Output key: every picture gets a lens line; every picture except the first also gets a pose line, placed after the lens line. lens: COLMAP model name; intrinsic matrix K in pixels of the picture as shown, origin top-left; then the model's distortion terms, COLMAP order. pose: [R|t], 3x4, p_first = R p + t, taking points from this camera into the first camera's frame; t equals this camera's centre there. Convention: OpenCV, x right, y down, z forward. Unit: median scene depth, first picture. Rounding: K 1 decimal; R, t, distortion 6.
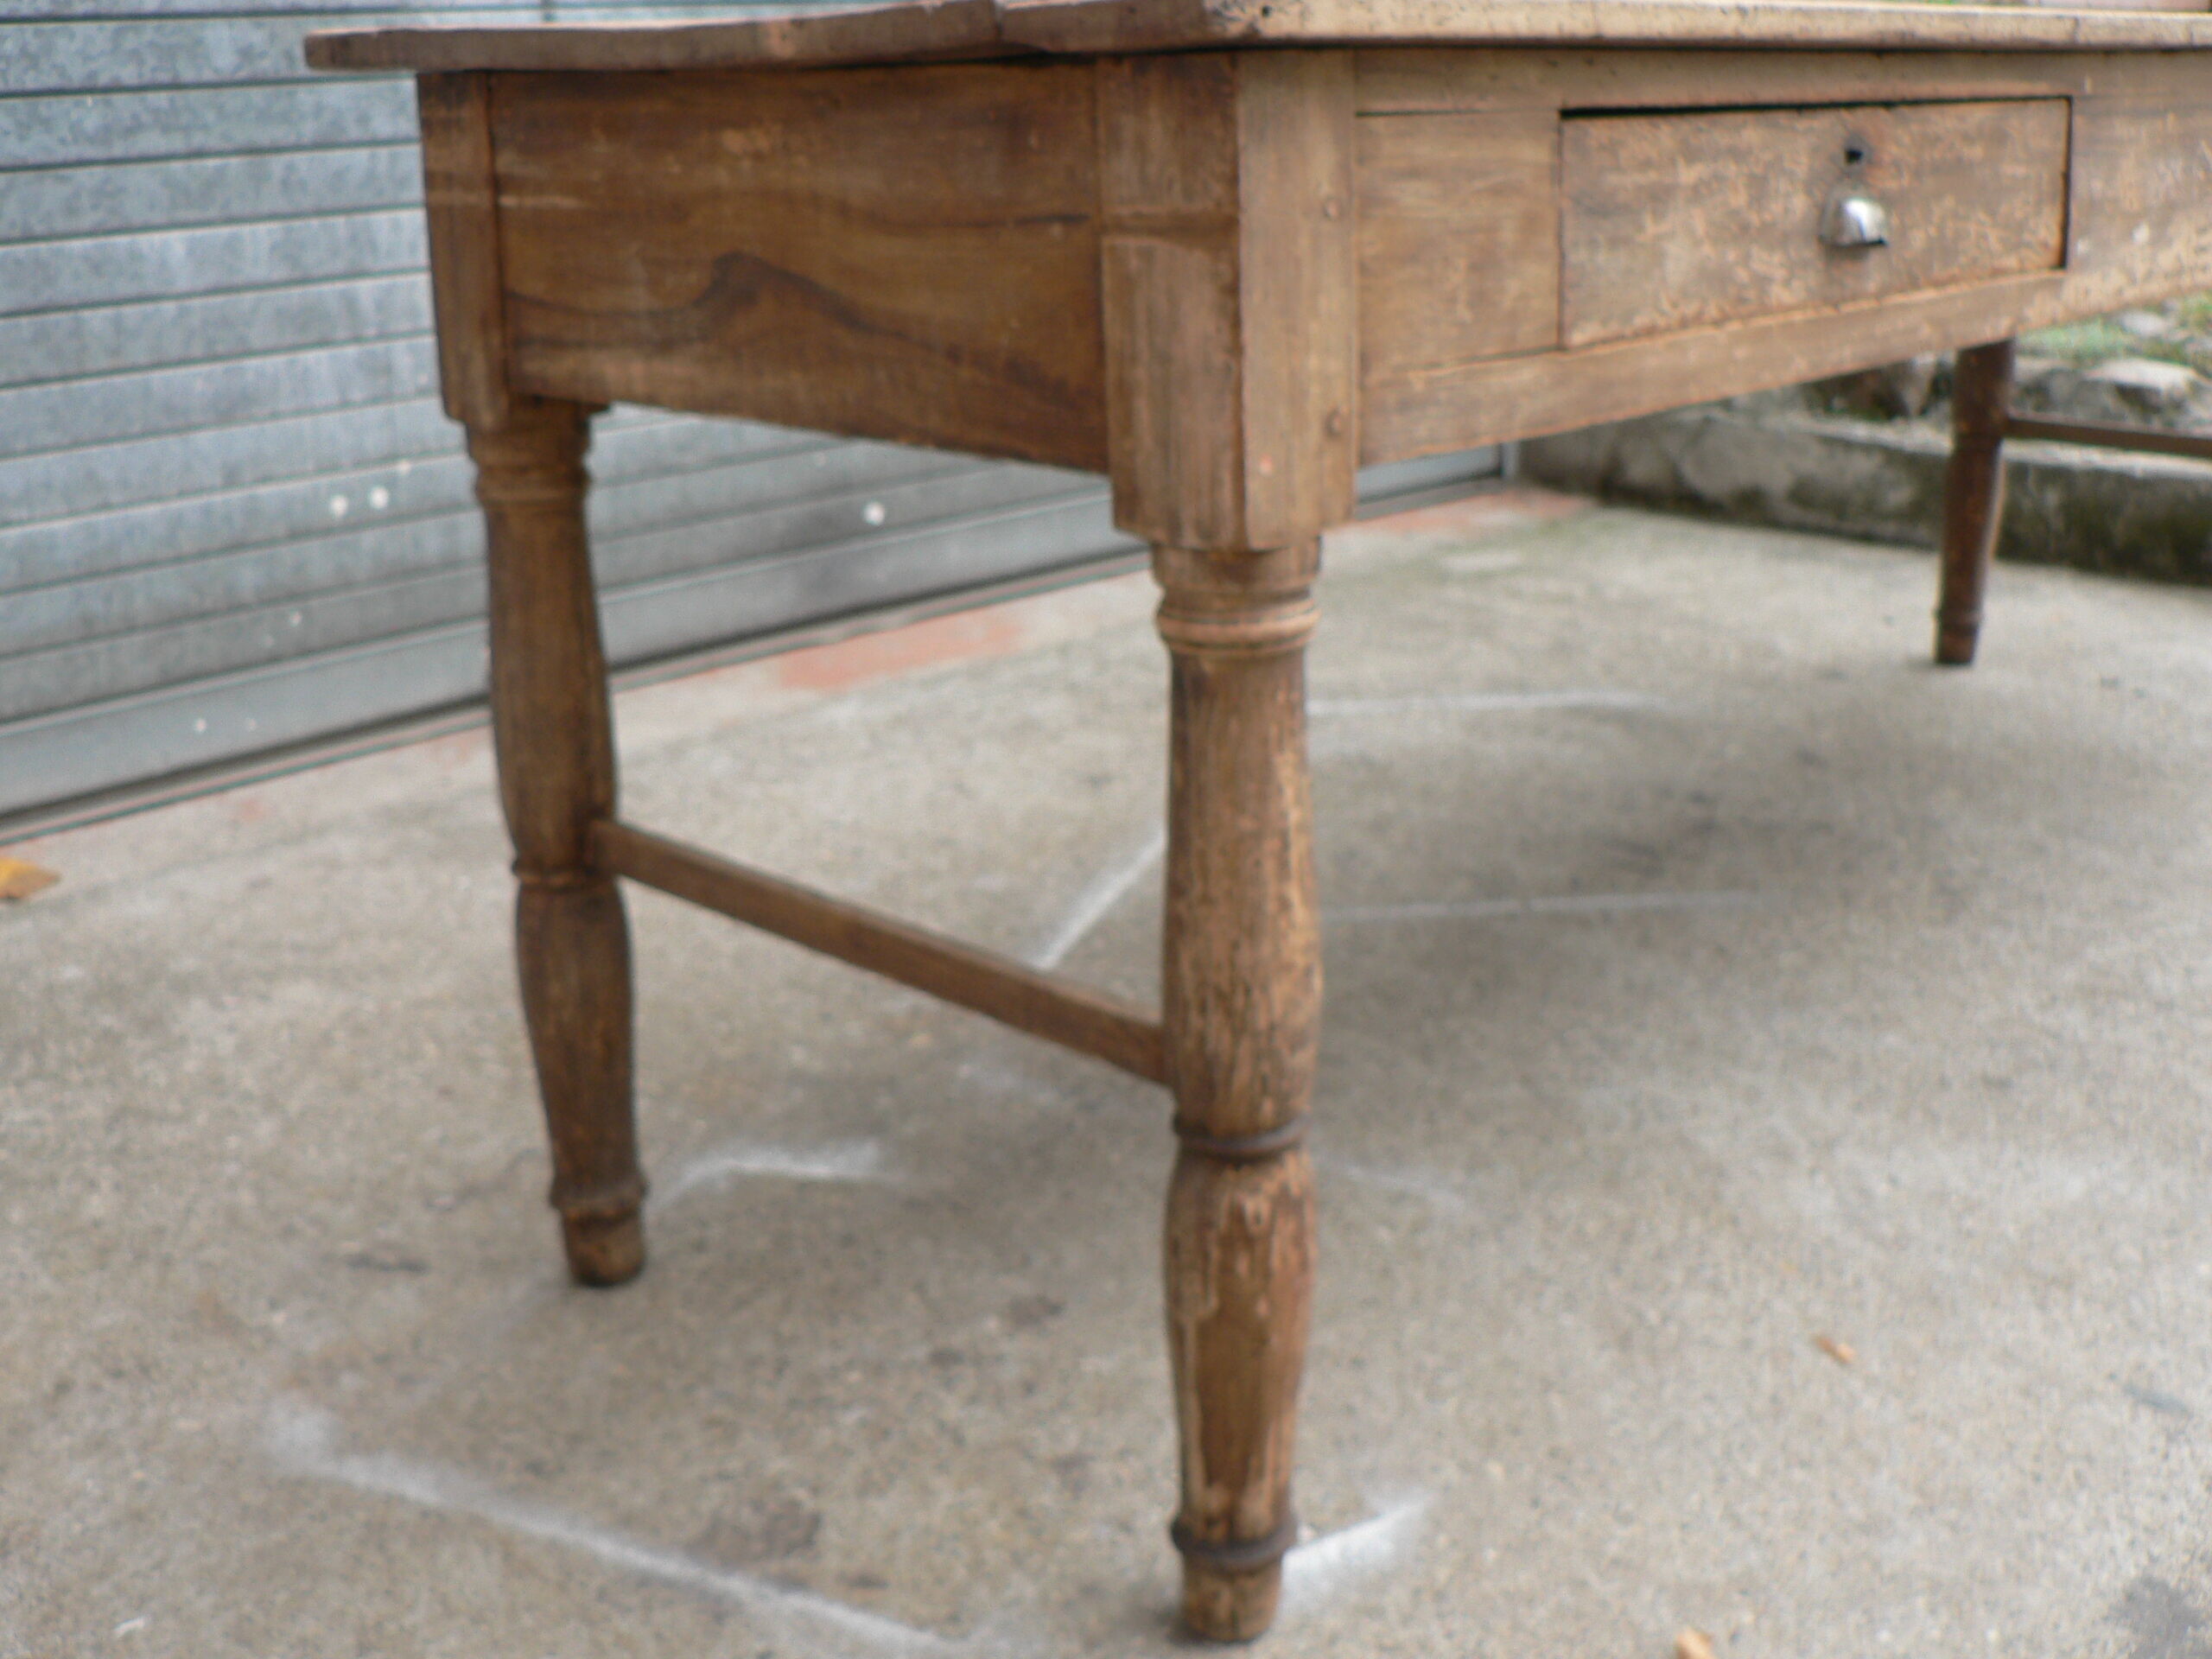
lens RADIAL K [[2404.7, 0, 1089.2], [0, 2404.7, 831.5], [0, 0, 1]] dist [-0.199174, 0.242906]
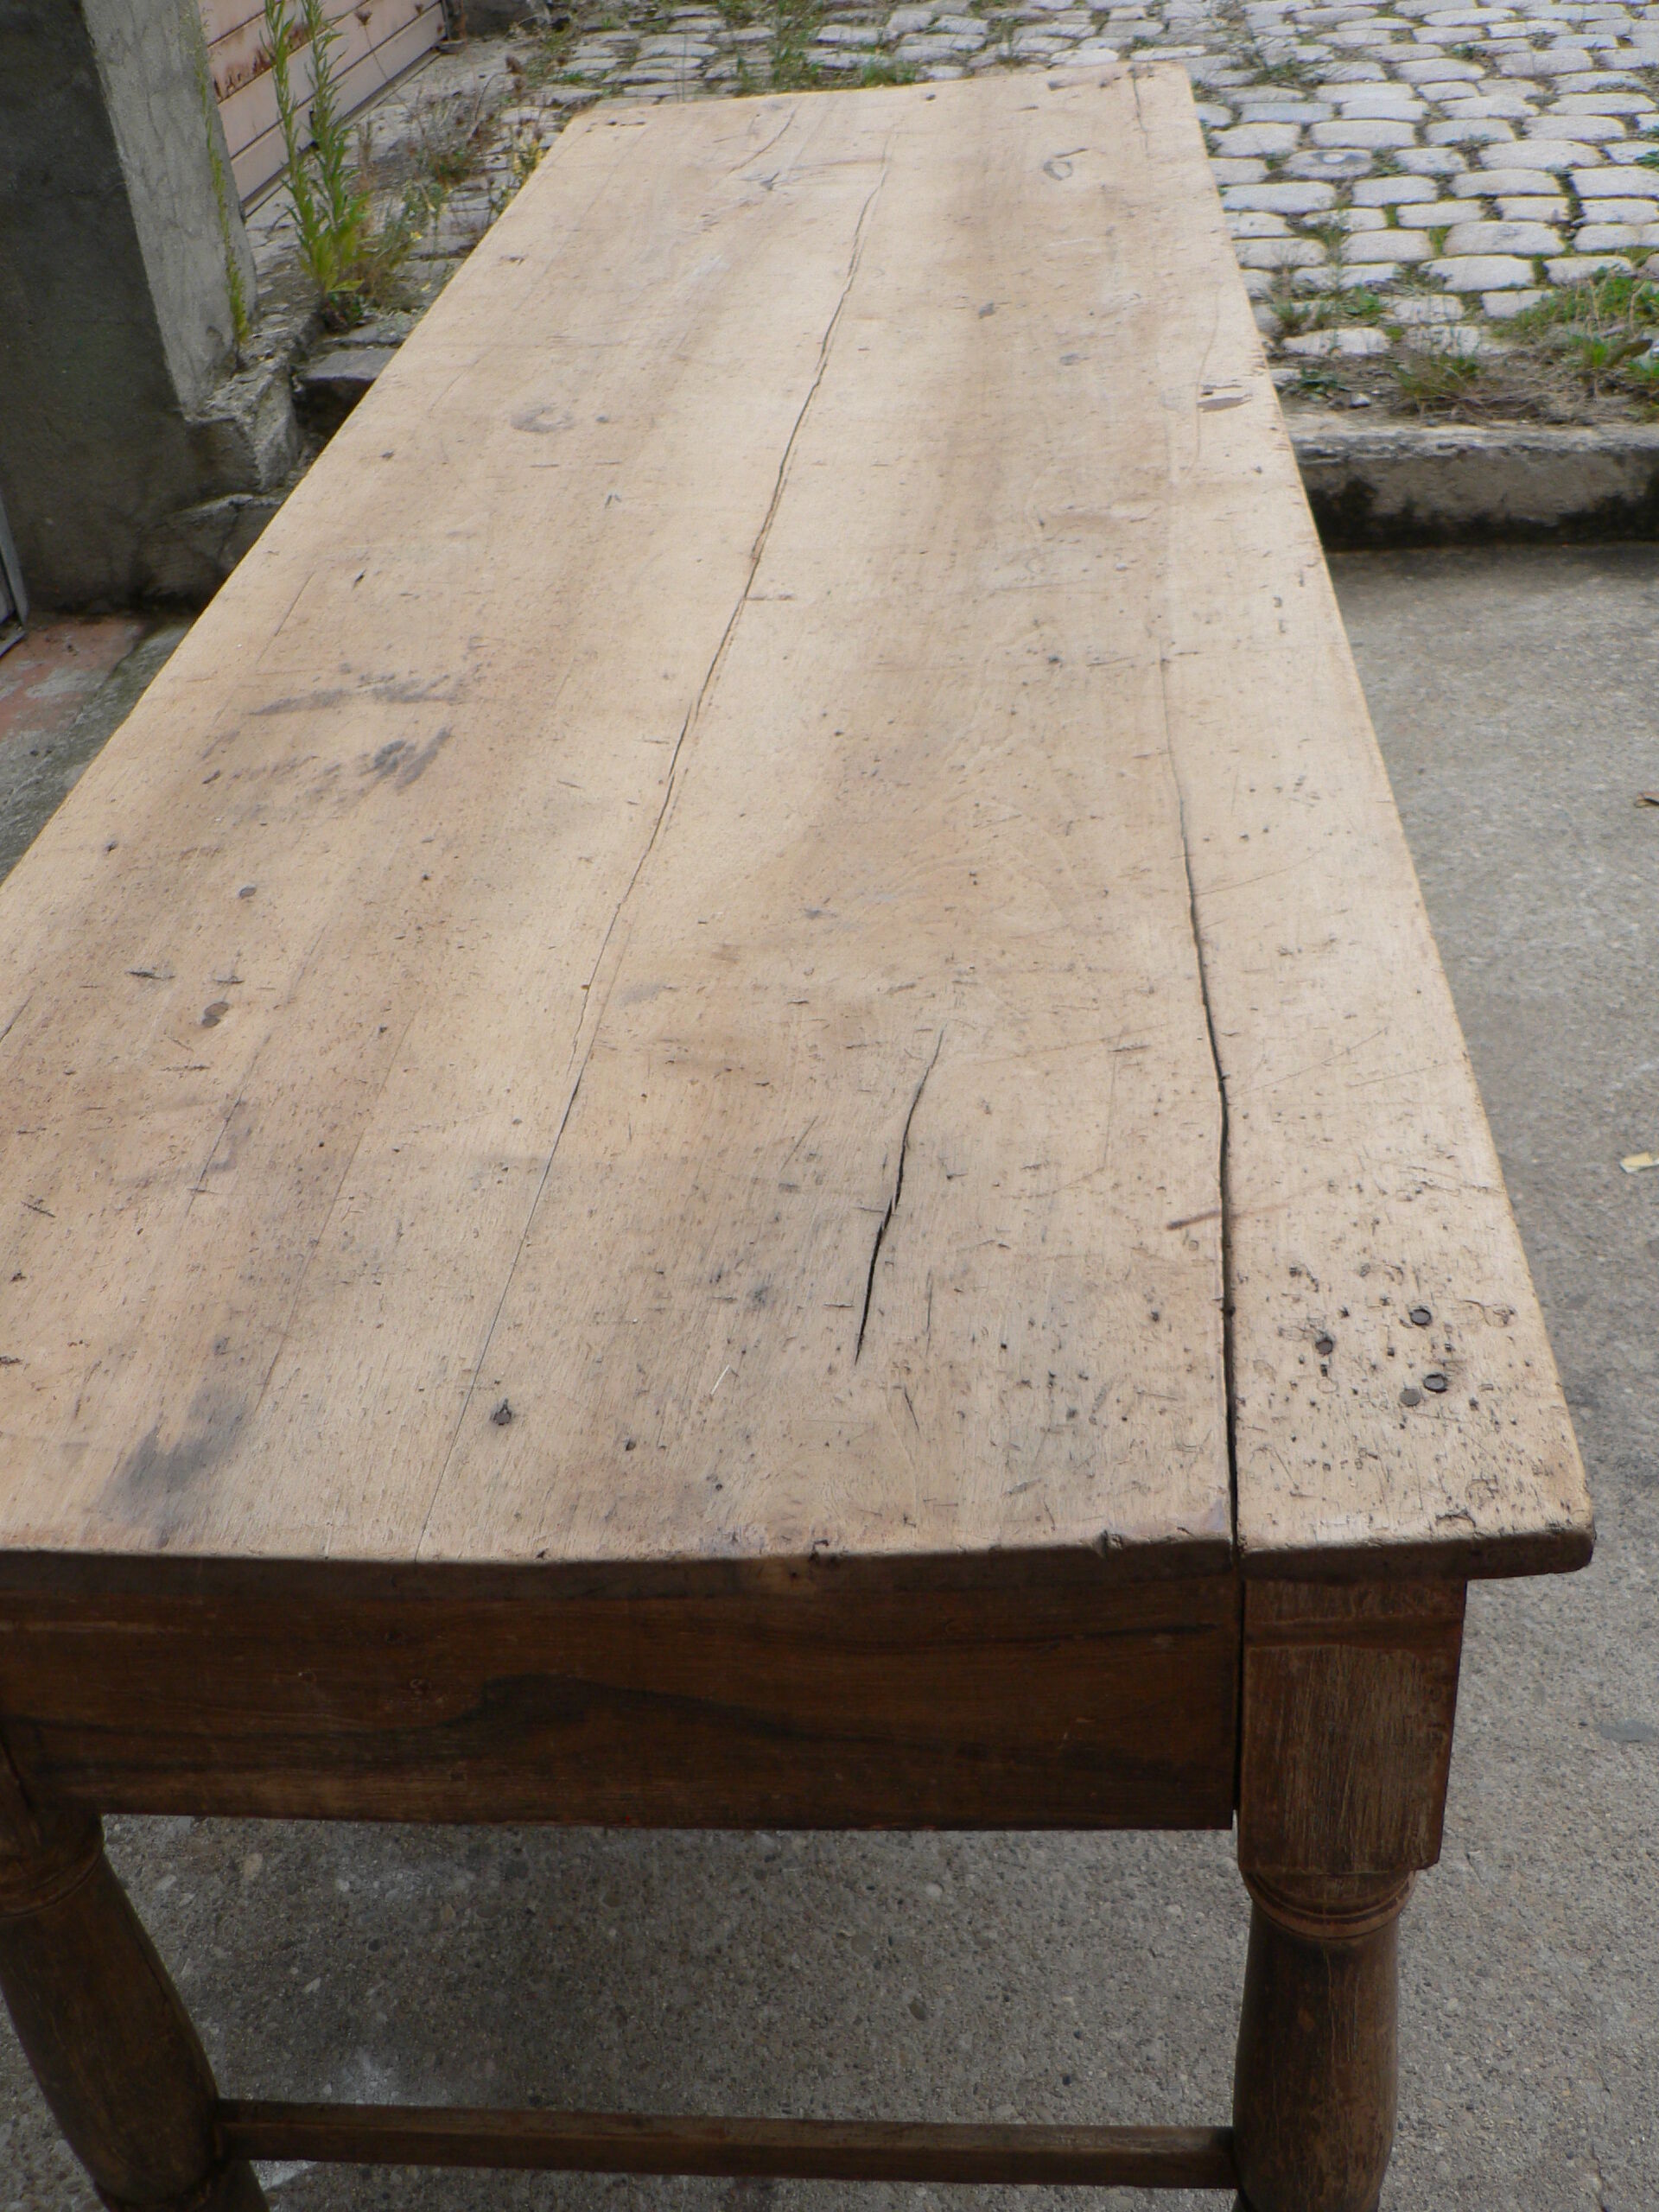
lens RADIAL K [[2404.7, 0, 794.4], [0, 2404.7, 1154.7], [0, 0, 1]] dist [-0.199174, 0.242906]
pose [[0.773418, -0.404457, 0.488098, -0.283310], [0.272281, 0.907311, 0.320389, -0.450302], [-0.572440, -0.114895, 0.811857, 0.282694]]
